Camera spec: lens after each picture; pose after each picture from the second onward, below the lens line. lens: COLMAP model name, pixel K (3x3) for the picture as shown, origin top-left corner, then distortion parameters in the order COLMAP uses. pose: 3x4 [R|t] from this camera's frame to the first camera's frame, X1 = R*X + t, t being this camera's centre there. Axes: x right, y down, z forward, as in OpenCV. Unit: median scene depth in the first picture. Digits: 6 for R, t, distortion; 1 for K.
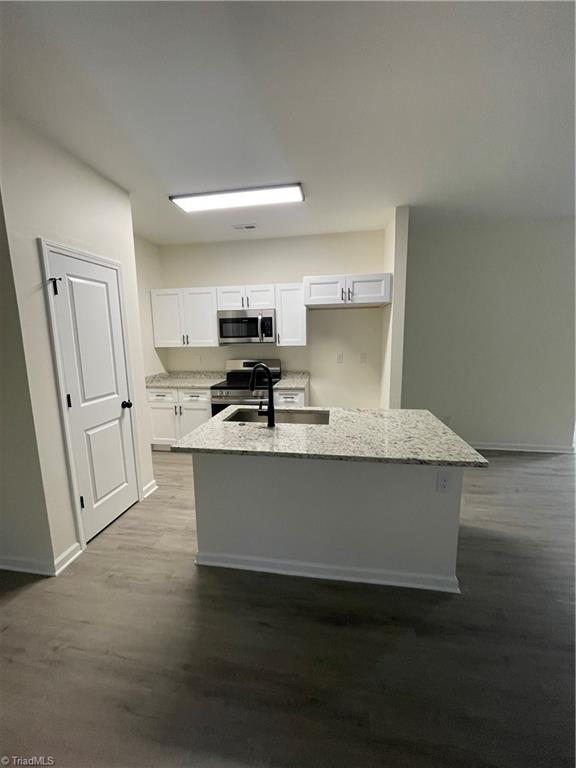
lens RADIAL K [[308.9, 0, 286.5], [0, 308.9, 380.2], [0, 0, 1]] dist [-0.004744, -0.000559]
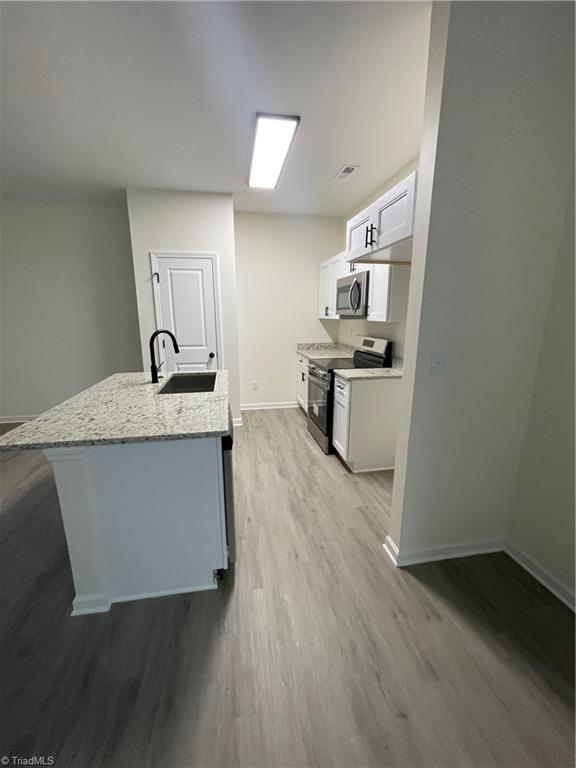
lens RADIAL K [[308.9, 0, 283.4], [0, 308.9, 383.9], [0, 0, 1]] dist [-0.004744, -0.000559]
pose [[0.326470, 0.224877, -0.918067, 0.961408], [-0.142927, 0.971863, 0.187229, -0.110943], [0.934339, 0.070092, 0.349425, 0.837573]]
